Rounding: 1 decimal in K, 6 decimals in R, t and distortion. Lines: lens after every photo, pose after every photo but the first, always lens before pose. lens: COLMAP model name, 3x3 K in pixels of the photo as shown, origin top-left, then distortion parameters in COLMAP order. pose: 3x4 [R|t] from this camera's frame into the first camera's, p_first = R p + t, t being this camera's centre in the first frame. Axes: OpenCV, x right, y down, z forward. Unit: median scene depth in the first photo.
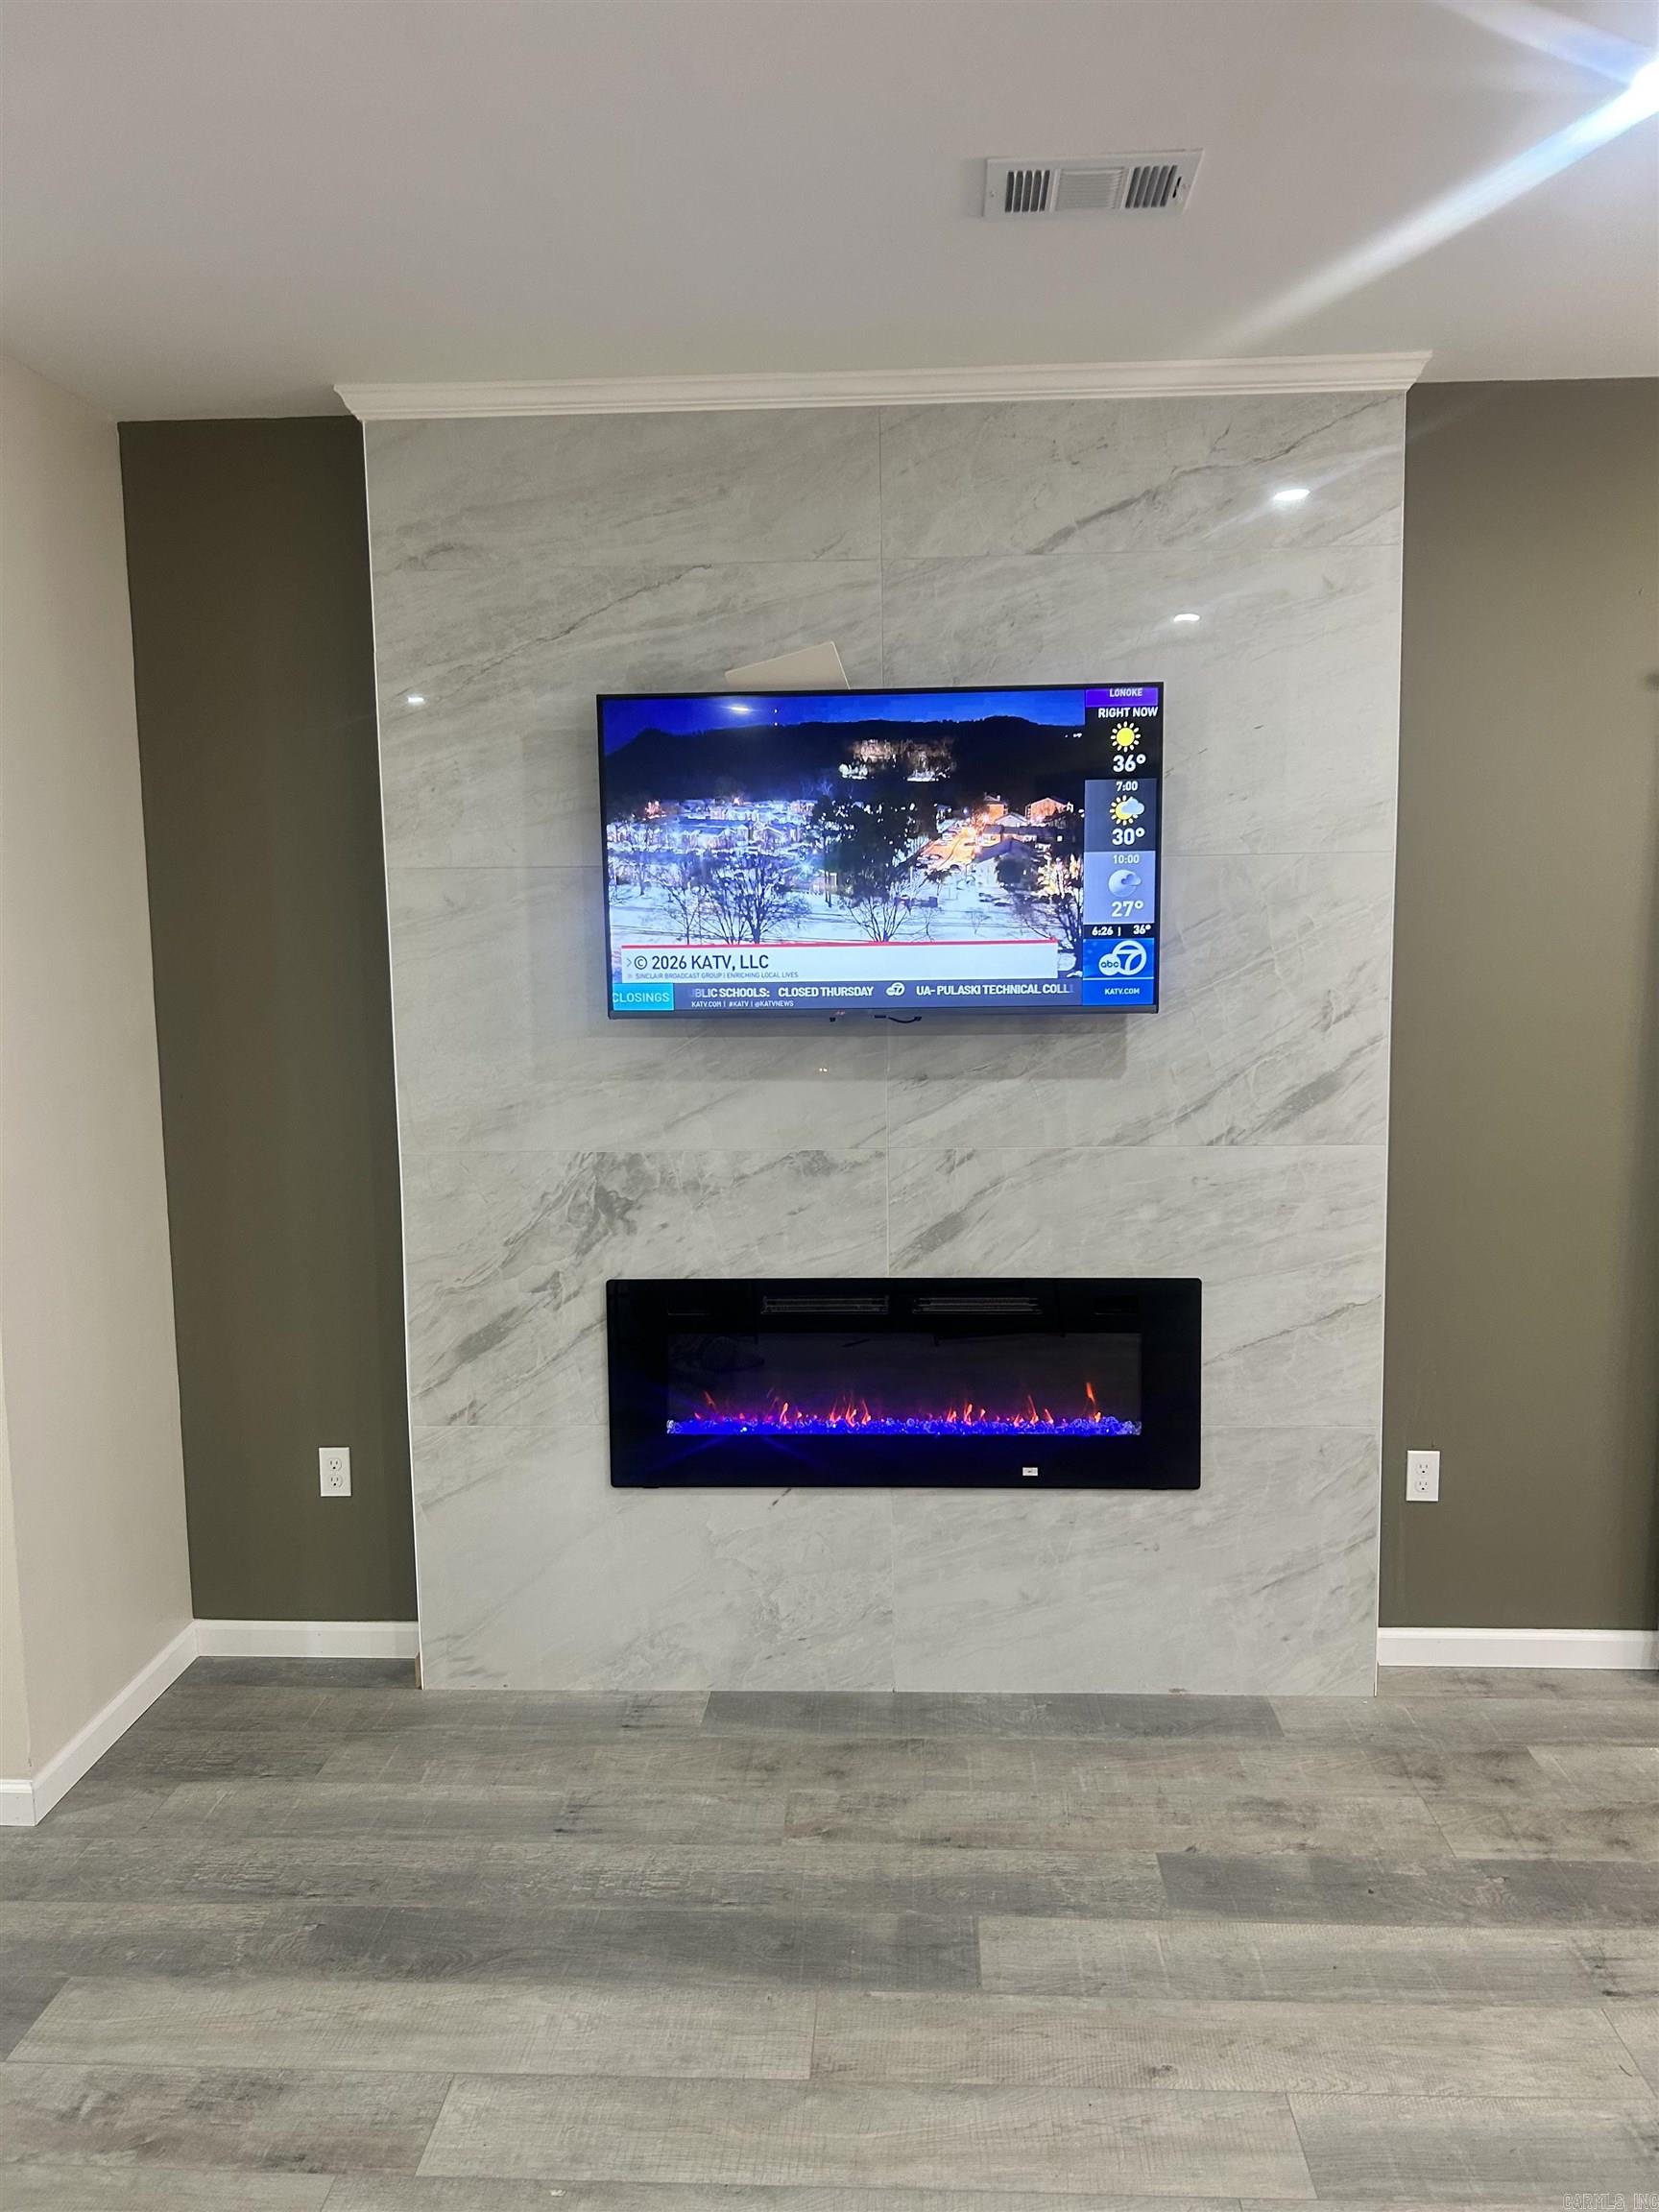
lens RADIAL K [[1675.3, 0, 831.5], [0, 1675.3, 1103.0], [0, 0, 1]] dist [0.039321, -0.034014]
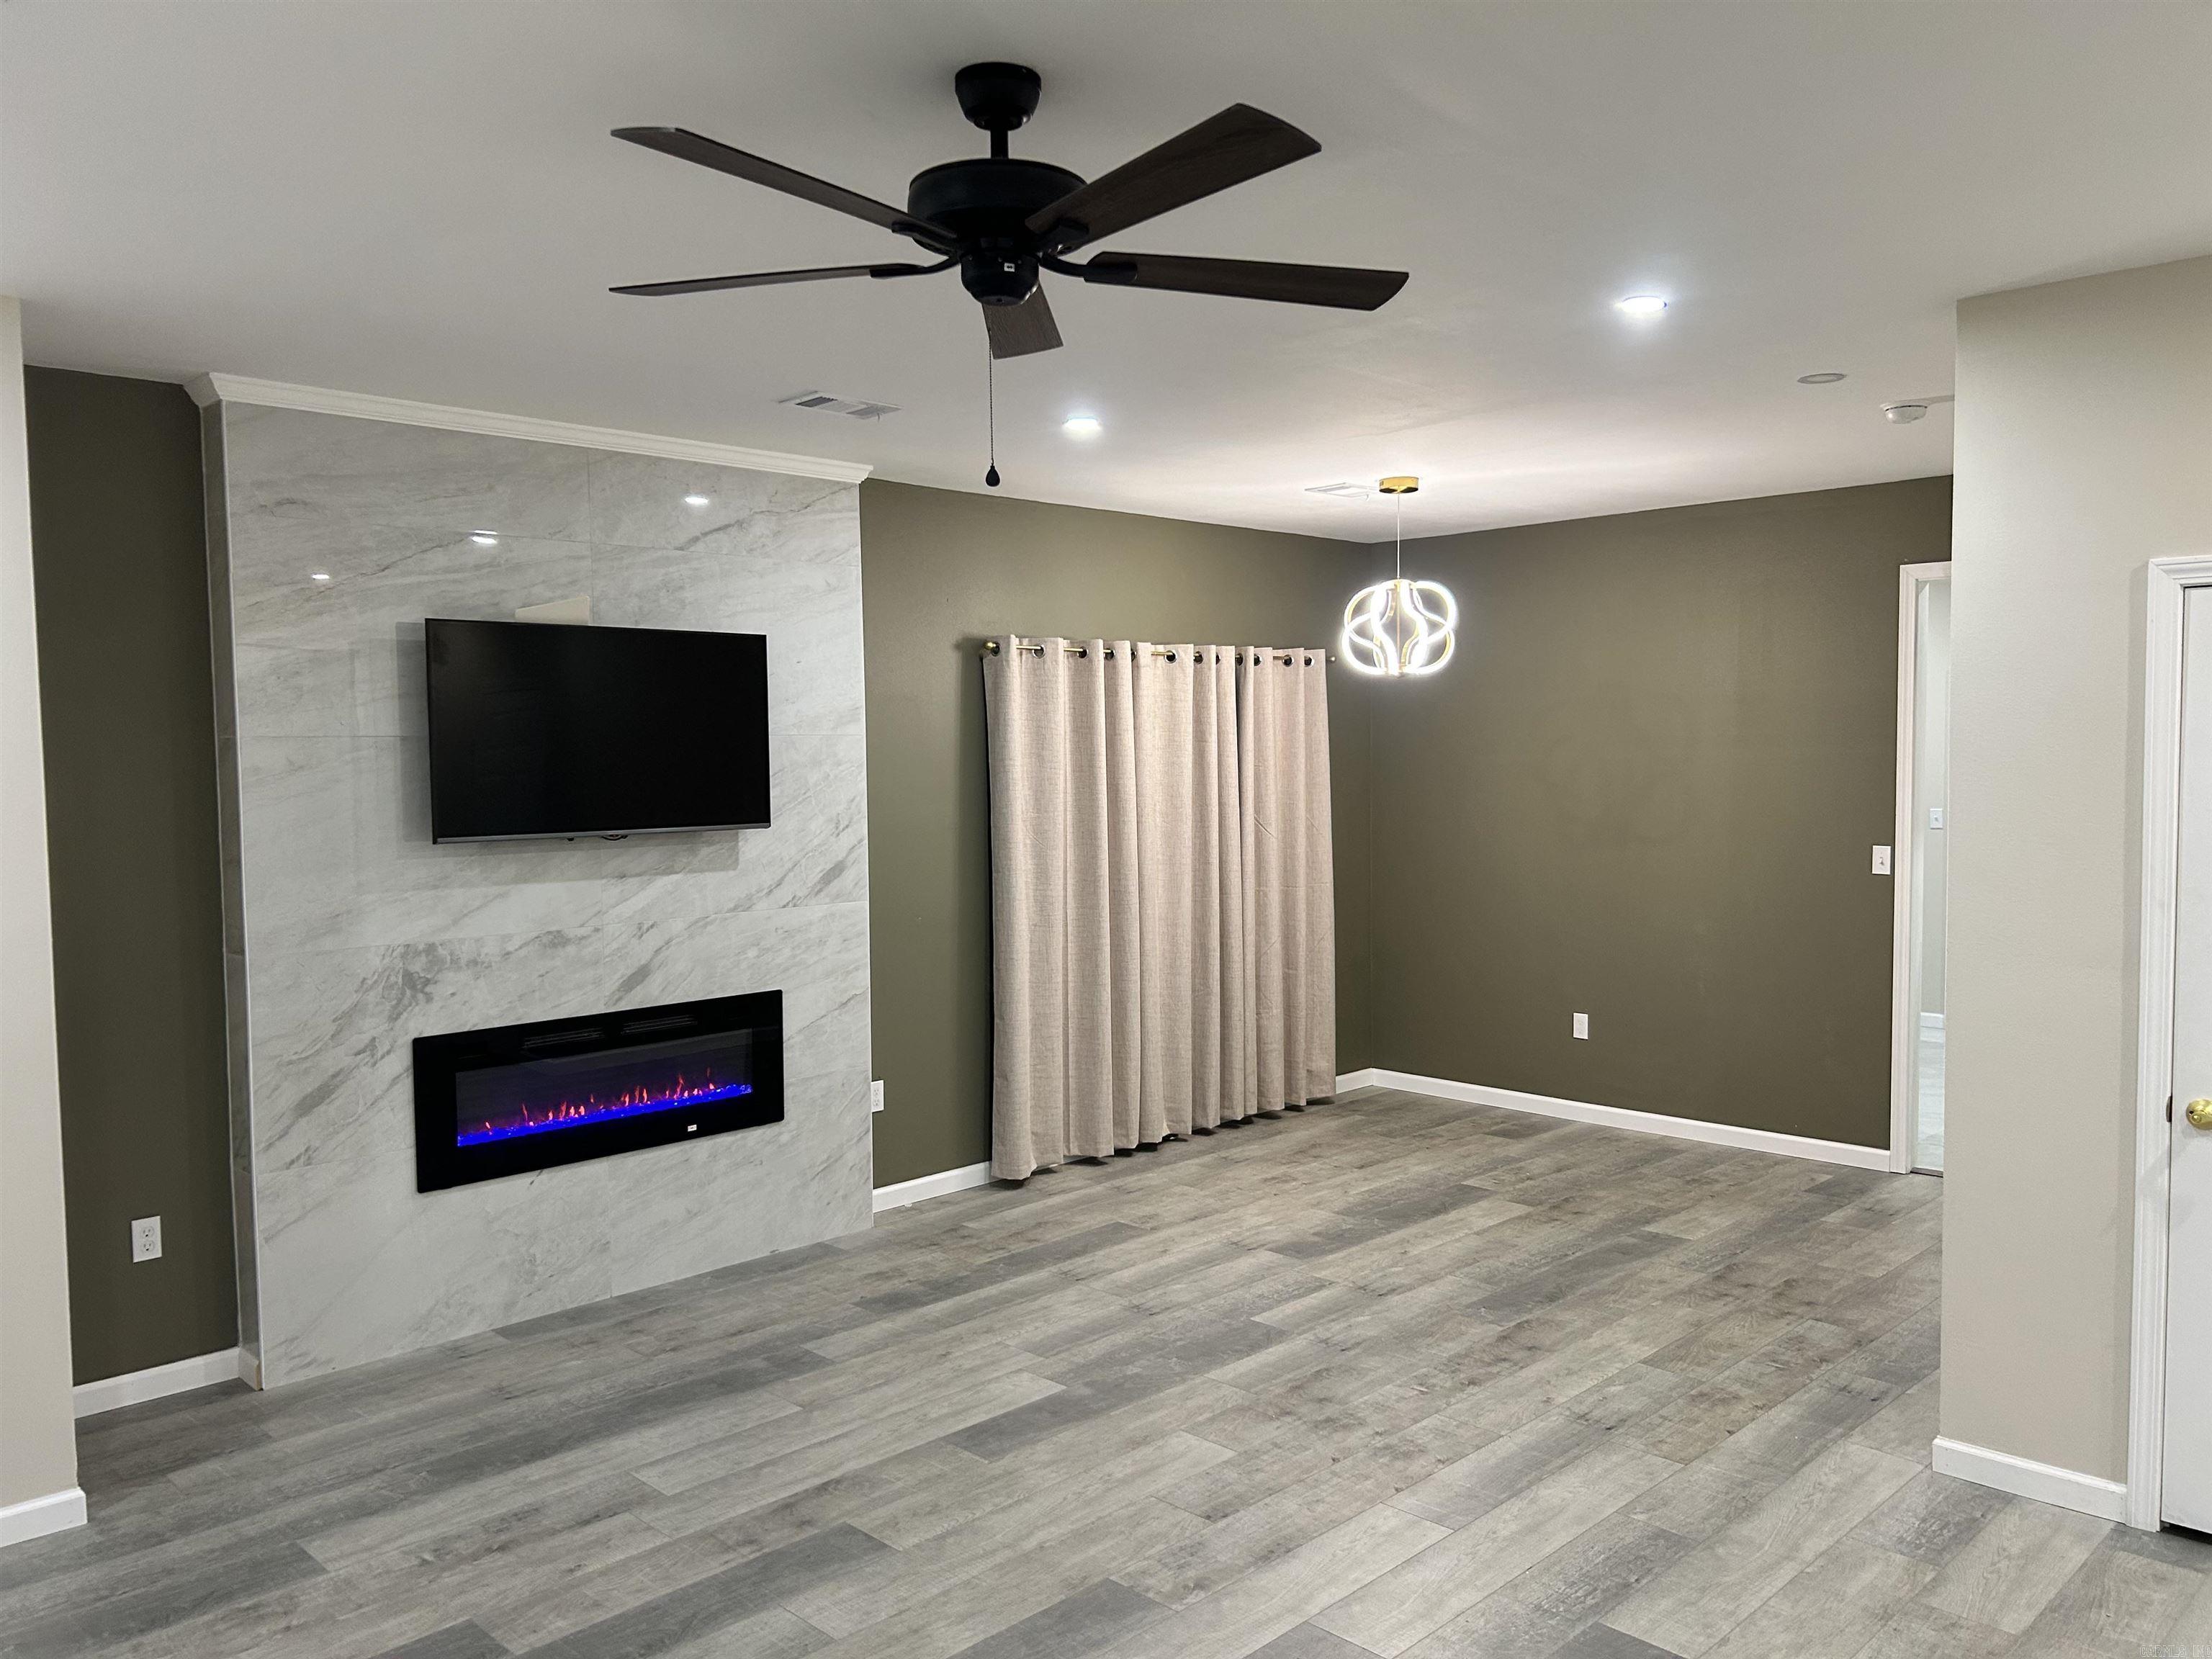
lens RADIAL K [[1675.3, 0, 1109.6], [0, 1675.3, 833.9], [0, 0, 1]] dist [0.039321, -0.034014]
pose [[0.671535, -0.032212, 0.740272, -0.787791], [0.087097, 0.995560, -0.035689, 0.039788], [-0.735836, 0.088442, 0.671360, -0.360872]]
